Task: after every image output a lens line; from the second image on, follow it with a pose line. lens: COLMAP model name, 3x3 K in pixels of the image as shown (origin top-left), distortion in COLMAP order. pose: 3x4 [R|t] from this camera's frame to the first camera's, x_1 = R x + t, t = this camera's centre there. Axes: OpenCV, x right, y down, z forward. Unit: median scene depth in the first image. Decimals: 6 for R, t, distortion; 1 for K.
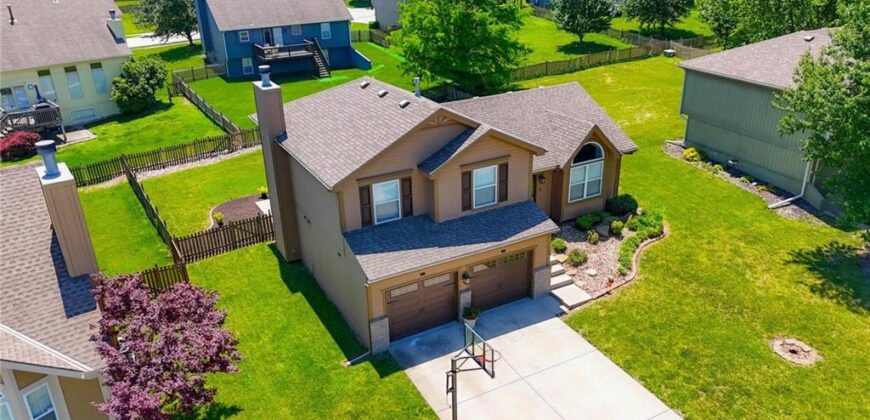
lens RADIAL K [[652.0, 0, 435.0], [0, 652.0, 210.0], [0, 0, 1]] dist [0.093629, -0.104011]
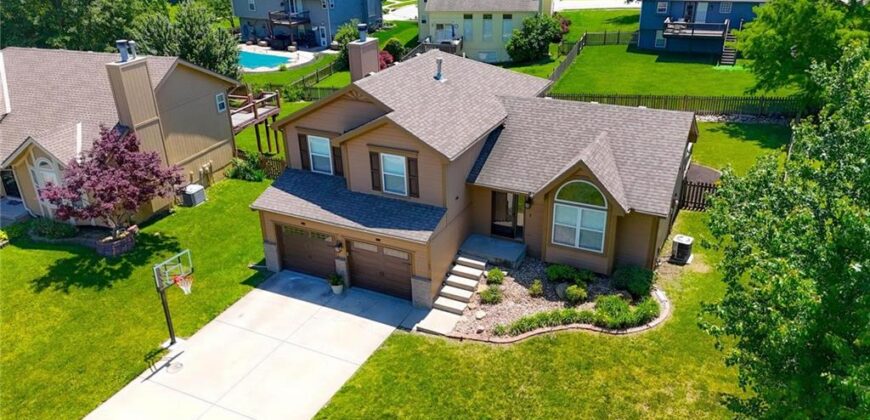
lens RADIAL K [[652.0, 0, 435.0], [0, 652.0, 210.0], [0, 0, 1]] dist [0.093629, -0.104011]
pose [[0.564982, 0.356817, -0.743961, 0.826470], [-0.314992, 0.926641, 0.205222, -0.198465], [0.762611, 0.118395, 0.635930, 0.403158]]
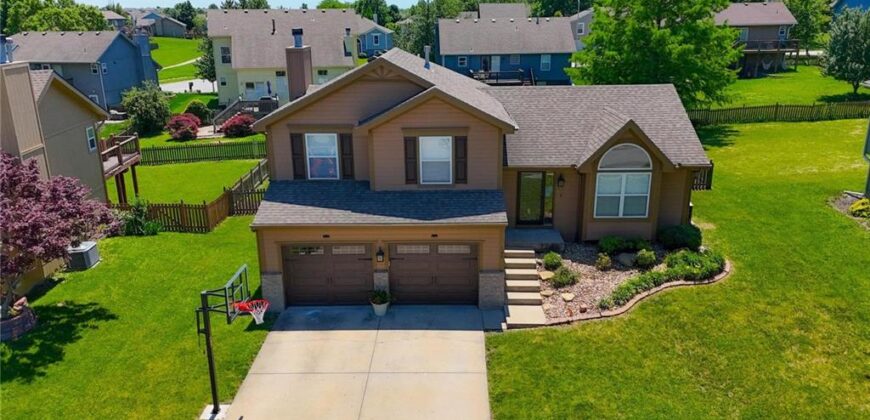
lens RADIAL K [[645.7, 0, 435.0], [0, 645.7, 210.0], [0, 0, 1]] dist [0.089460, -0.098937]
pose [[0.869338, 0.158981, -0.467949, 0.461534], [-0.205537, 0.977382, -0.049782, 0.067444], [0.449451, 0.139458, 0.882352, 0.244464]]
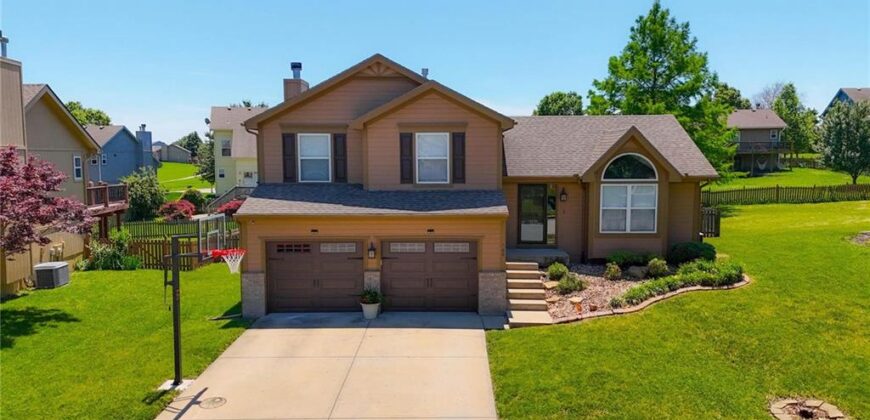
lens RADIAL K [[652.0, 0, 435.0], [0, 652.0, 210.0], [0, 0, 1]] dist [0.093629, -0.104011]
pose [[0.869983, 0.062010, -0.489166, 0.464048], [-0.211194, 0.943317, -0.256028, 0.225504], [0.445563, 0.326049, 0.833766, 0.317978]]
